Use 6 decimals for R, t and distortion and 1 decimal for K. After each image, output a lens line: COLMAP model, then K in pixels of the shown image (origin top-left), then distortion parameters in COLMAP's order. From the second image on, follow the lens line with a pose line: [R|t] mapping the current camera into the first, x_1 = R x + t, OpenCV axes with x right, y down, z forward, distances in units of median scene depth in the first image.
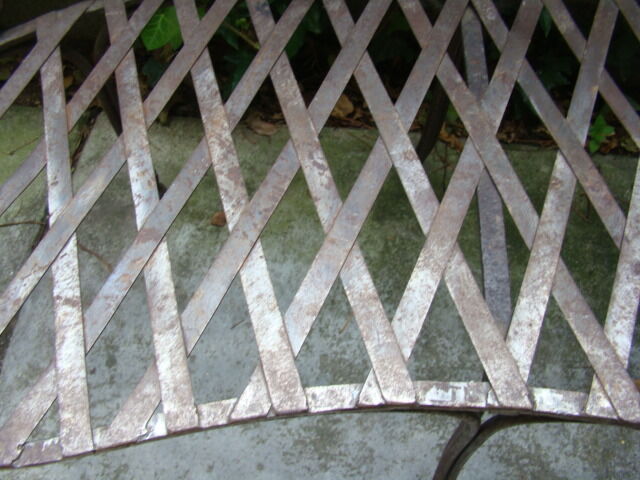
lens RADIAL K [[596.0, 0, 323.4], [0, 596.0, 244.9], [0, 0, 1]] dist [-0.133002, 0.000000]
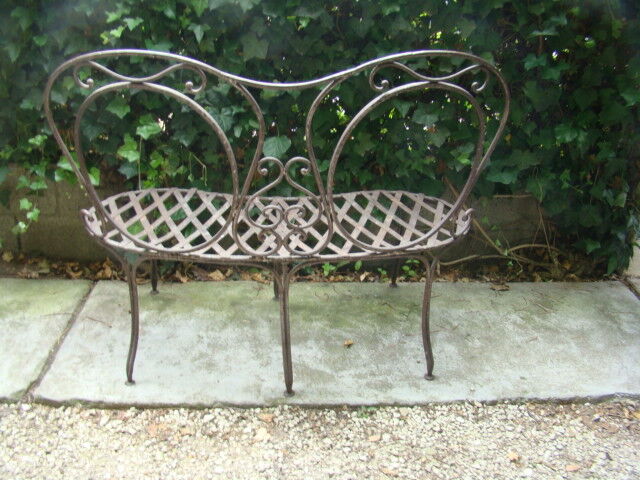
lens RADIAL K [[596.0, 0, 323.6], [0, 596.0, 239.2], [0, 0, 1]] dist [-0.133002, 0.000000]
pose [[0.981589, -0.019810, 0.189975, 0.014274], [0.128443, 0.804600, -0.579759, 1.834250], [-0.141369, 0.593487, 0.792331, -1.614628]]
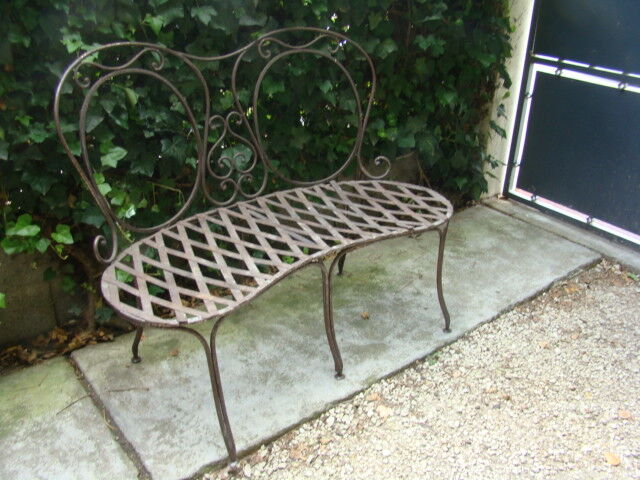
lens RADIAL K [[596.0, 0, 323.8], [0, 596.0, 243.7], [0, 0, 1]] dist [-0.133002, 0.000000]
pose [[0.700589, -0.287533, 0.653070, -1.730903], [0.610346, 0.715603, -0.339691, 1.155863], [-0.369667, 0.636582, 0.676838, -1.329386]]
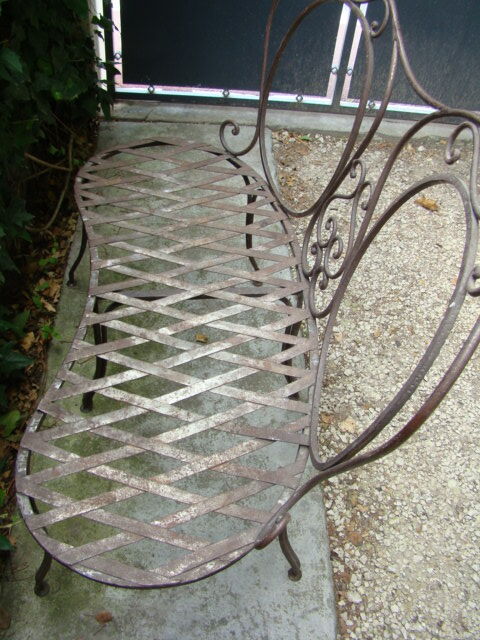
lens RADIAL K [[596.0, 0, 233.0], [0, 596.0, 316.8], [0, 0, 1]] dist [-0.133002, 0.000000]
pose [[-0.161921, -0.718087, 0.676855, -1.159736], [0.834272, 0.266719, 0.482547, -0.959854], [-0.527041, 0.642815, 0.555893, -0.376760]]
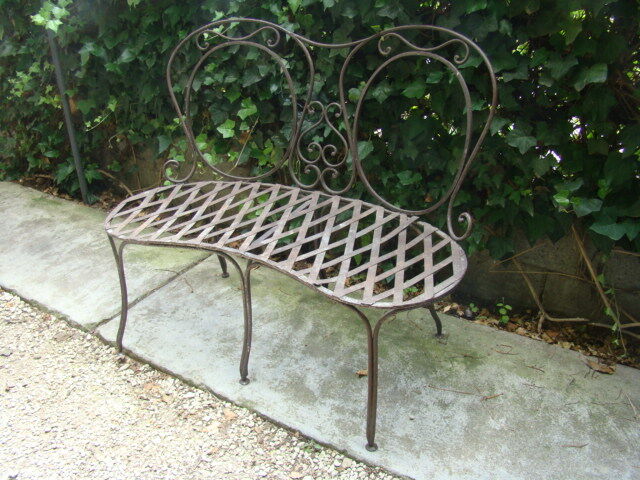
lens RADIAL K [[596.0, 0, 317.4], [0, 596.0, 242.5], [0, 0, 1]] dist [-0.133002, 0.000000]
pose [[0.900037, 0.185791, -0.394227, 1.691294], [-0.368408, 0.807608, -0.460482, 1.340294], [0.232828, 0.559688, 0.795324, -1.545102]]
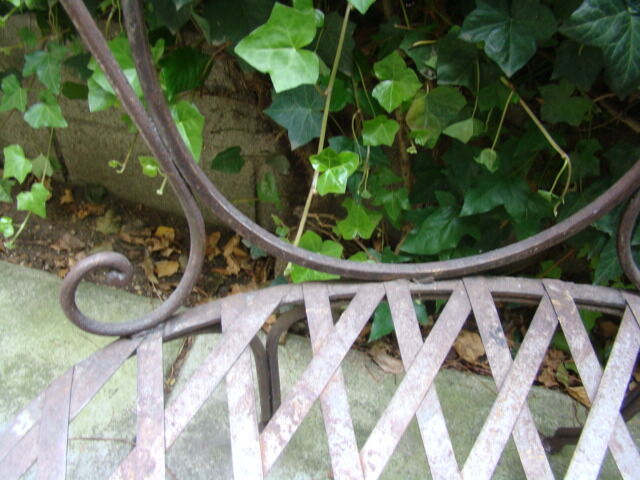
lens RADIAL K [[596.0, 0, 319.6], [0, 596.0, 250.3], [0, 0, 1]] dist [-0.133002, 0.000000]
pose [[0.990667, 0.127607, -0.047900, -0.346098], [-0.134300, 0.973862, -0.183184, -0.347063], [0.023273, 0.187908, 0.981911, 0.134879]]
